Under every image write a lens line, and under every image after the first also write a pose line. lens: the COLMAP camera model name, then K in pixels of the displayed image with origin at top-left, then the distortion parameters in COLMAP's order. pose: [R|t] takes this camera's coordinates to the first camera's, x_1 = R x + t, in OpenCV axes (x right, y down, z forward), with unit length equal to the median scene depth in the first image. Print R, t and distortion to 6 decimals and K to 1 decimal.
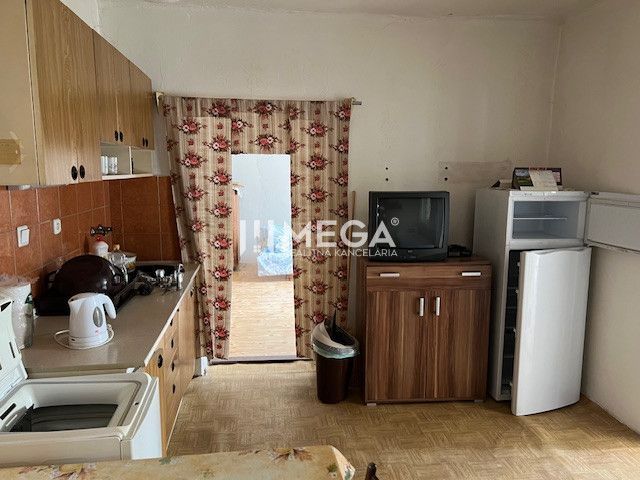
lens RADIAL K [[468.9, 0, 320.0], [0, 468.9, 240.0], [0, 0, 1]] dist [0.029783, -0.035908]
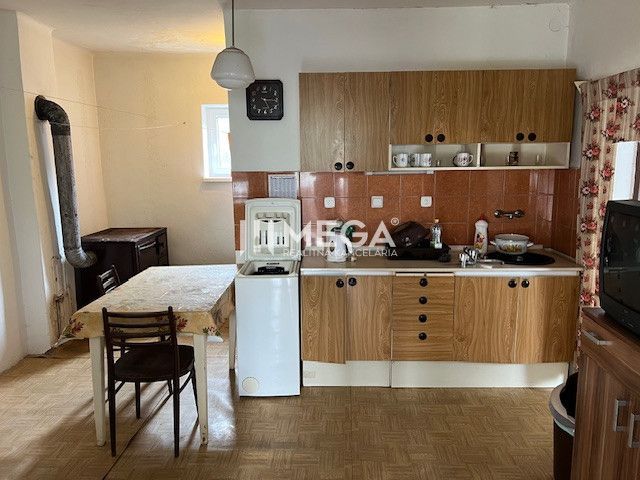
lens RADIAL K [[468.9, 0, 320.0], [0, 468.9, 240.0], [0, 0, 1]] dist [0.029783, -0.035908]
pose [[-0.149563, 0.163664, -0.975113, 0.710664], [-0.136879, 0.973282, 0.184351, -0.101403], [0.979232, 0.161045, -0.123165, 0.640875]]
